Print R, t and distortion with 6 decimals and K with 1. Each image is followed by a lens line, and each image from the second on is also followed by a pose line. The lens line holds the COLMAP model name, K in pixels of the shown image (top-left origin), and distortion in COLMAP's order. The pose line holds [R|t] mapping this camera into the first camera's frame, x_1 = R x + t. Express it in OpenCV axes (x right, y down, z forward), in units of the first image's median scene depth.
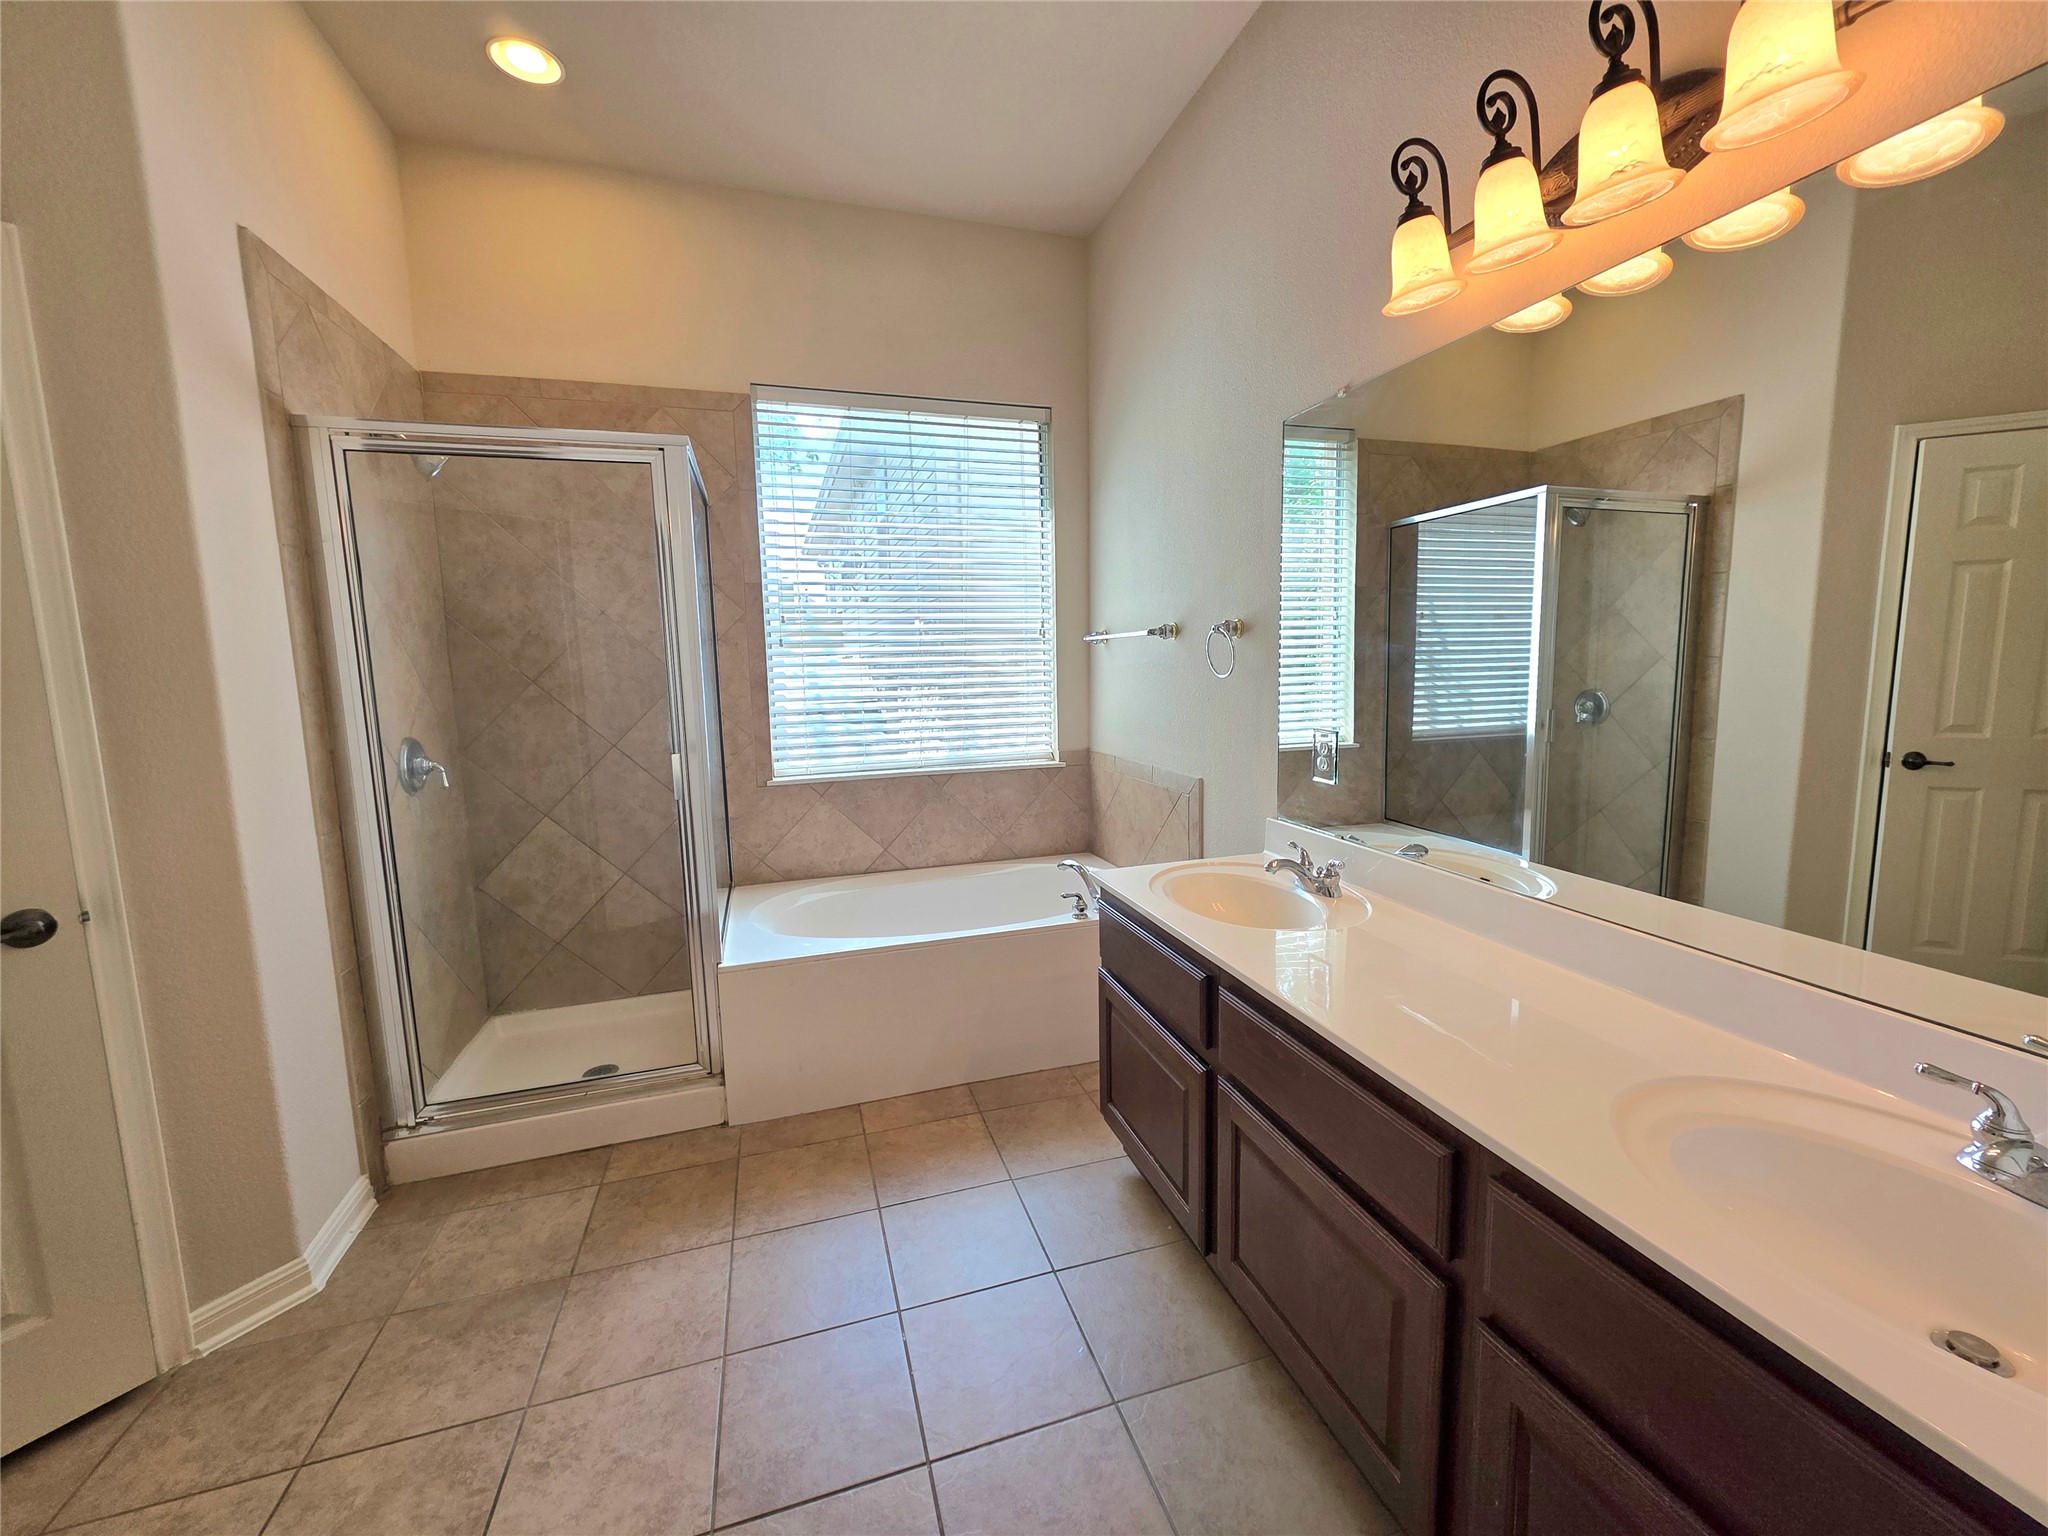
lens RADIAL K [[819.5, 0, 1028.5], [0, 819.5, 752.2], [0, 0, 1]] dist [-0.000938, 0.000928]
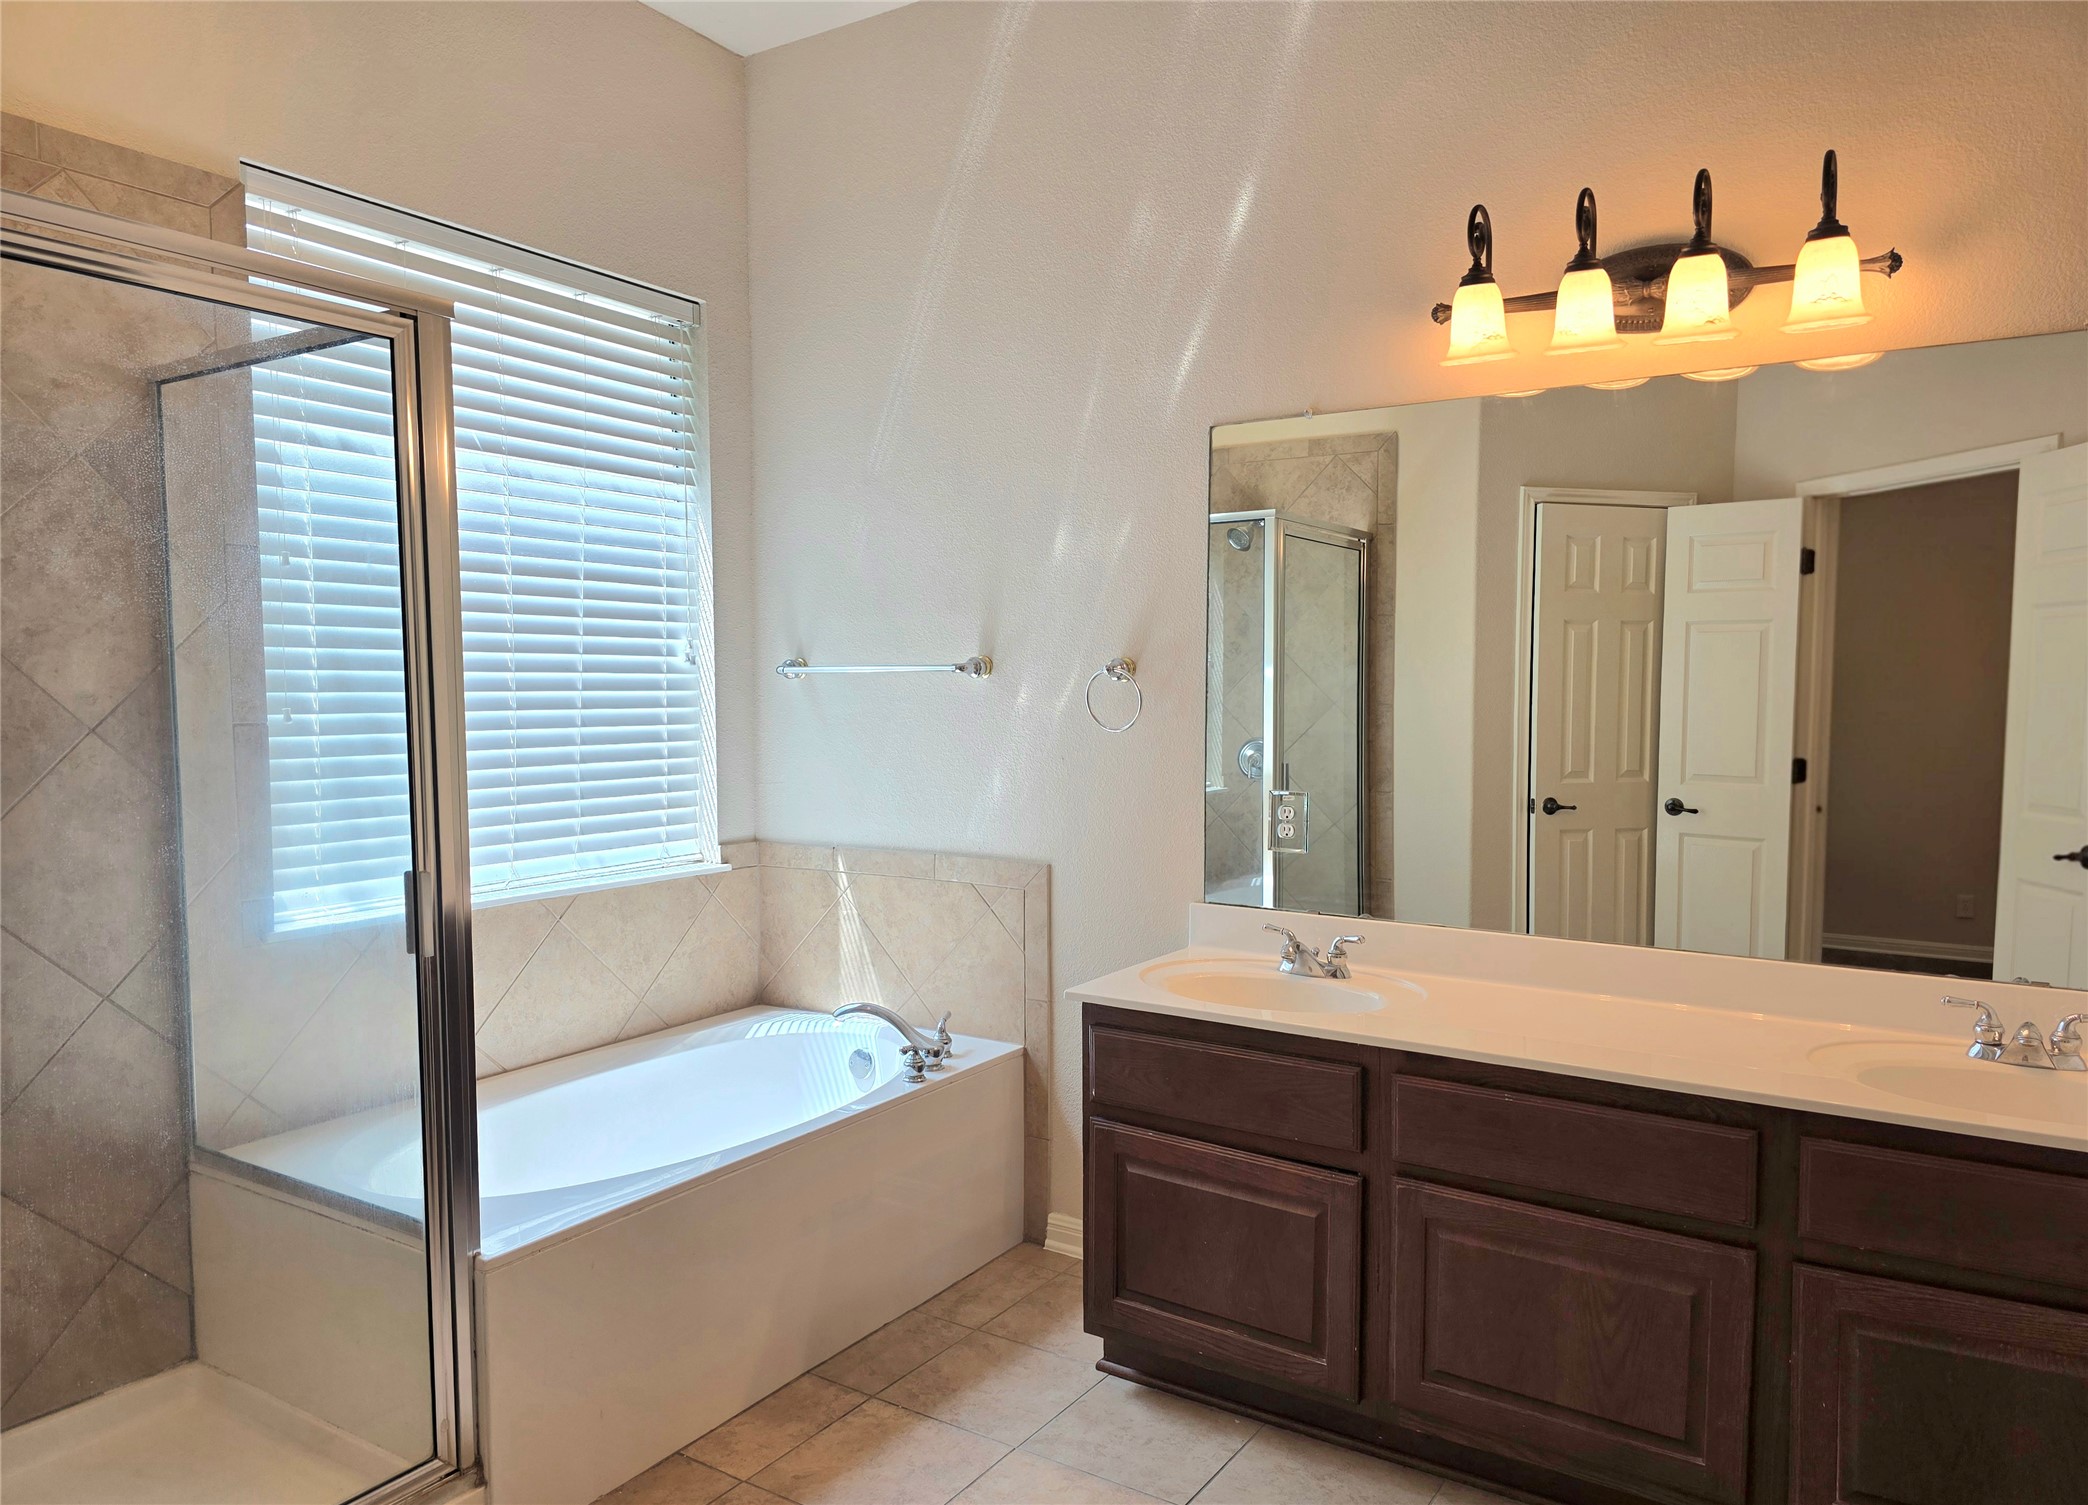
lens RADIAL K [[1409.1, 0, 1044.8], [0, 1409.1, 771.5], [0, 0, 1]] dist [0.026414, 0.001478]
pose [[0.773106, -0.021728, 0.633905, -0.561095], [0.057457, 0.997703, -0.035876, -0.006030], [-0.631670, 0.064158, 0.772578, 0.010939]]
